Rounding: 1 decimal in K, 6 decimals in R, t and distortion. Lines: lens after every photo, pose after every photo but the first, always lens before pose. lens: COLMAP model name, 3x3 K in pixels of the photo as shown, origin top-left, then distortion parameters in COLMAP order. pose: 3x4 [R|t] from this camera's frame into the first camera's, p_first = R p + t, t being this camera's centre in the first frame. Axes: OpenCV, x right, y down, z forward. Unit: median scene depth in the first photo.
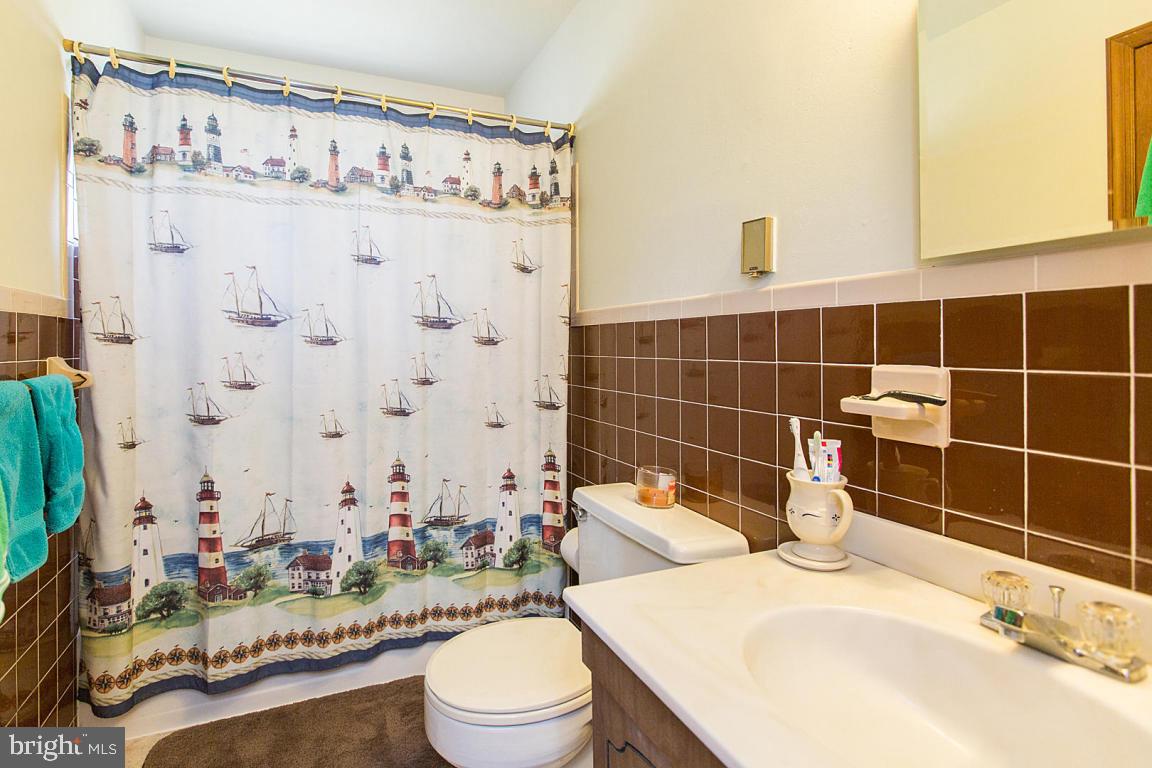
lens RADIAL K [[521.2, 0, 547.3], [0, 521.2, 385.6], [0, 0, 1]] dist [0.002883, -0.002625]
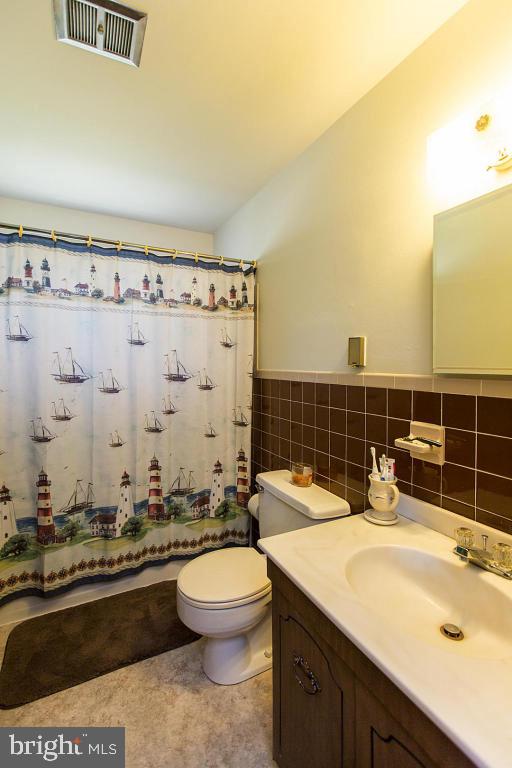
lens RADIAL K [[347.5, 0, 255.7], [0, 347.5, 378.6], [0, 0, 1]] dist [0.002883, -0.002625]
pose [[0.995962, 0.004787, 0.089644, -0.061665], [-0.006283, 0.999846, 0.016408, -0.154992], [-0.089552, -0.016904, 0.995839, -0.190006]]
